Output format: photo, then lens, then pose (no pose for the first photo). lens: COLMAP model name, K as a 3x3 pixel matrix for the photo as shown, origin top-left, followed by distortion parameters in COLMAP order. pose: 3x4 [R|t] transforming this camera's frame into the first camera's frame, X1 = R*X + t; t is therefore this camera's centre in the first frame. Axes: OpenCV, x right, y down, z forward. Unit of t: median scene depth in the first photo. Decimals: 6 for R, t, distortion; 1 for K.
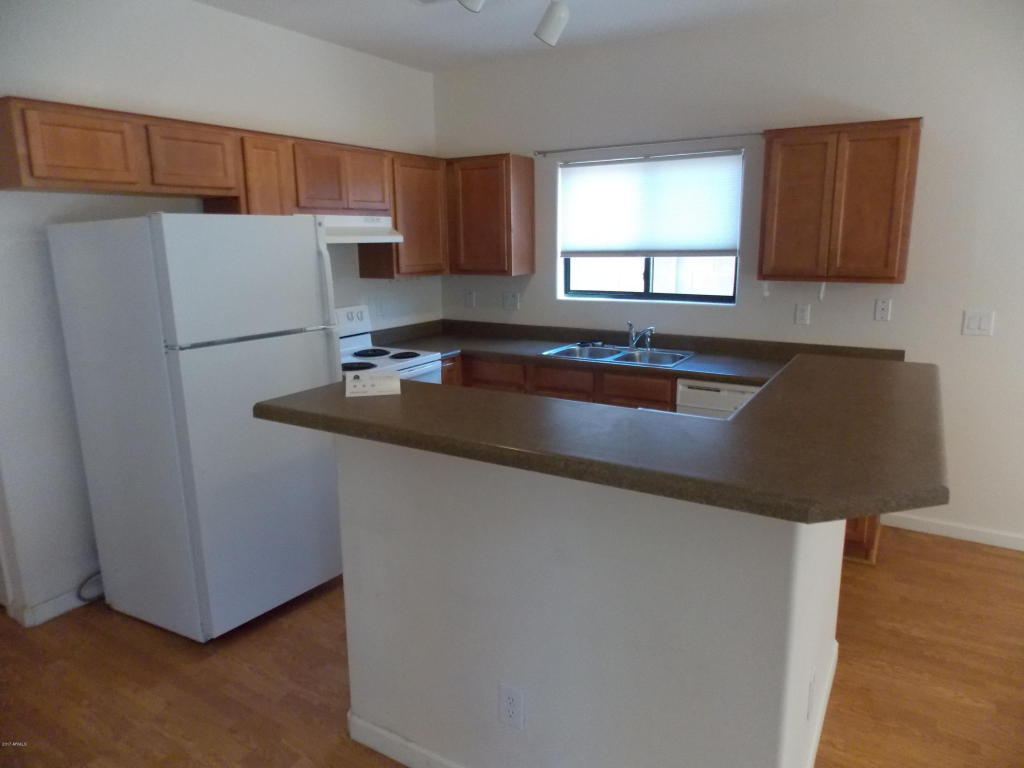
lens RADIAL K [[680.1, 0, 515.0], [0, 680.1, 382.1], [0, 0, 1]] dist [-0.002010, -0.002150]
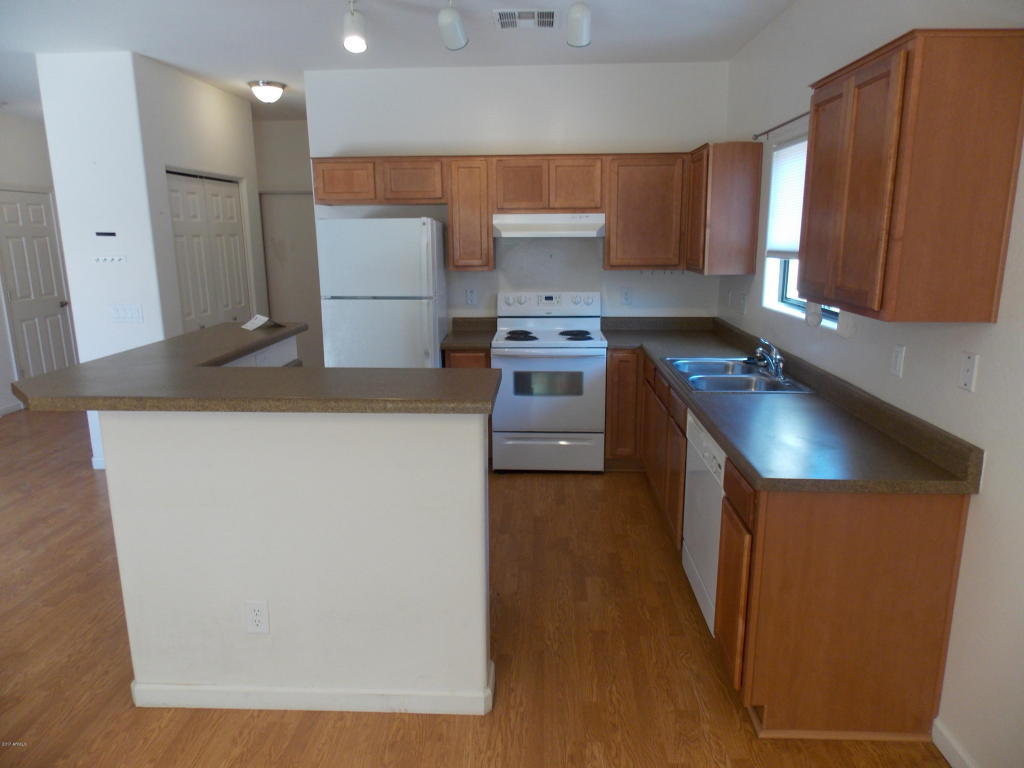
lens RADIAL K [[680.1, 0, 515.0], [0, 680.1, 382.1], [0, 0, 1]] dist [-0.002010, -0.002150]
pose [[0.484715, 0.196838, -0.852236, 0.712738], [-0.181010, 0.975831, 0.122434, -0.083346], [0.855738, 0.094918, 0.508629, 0.333859]]
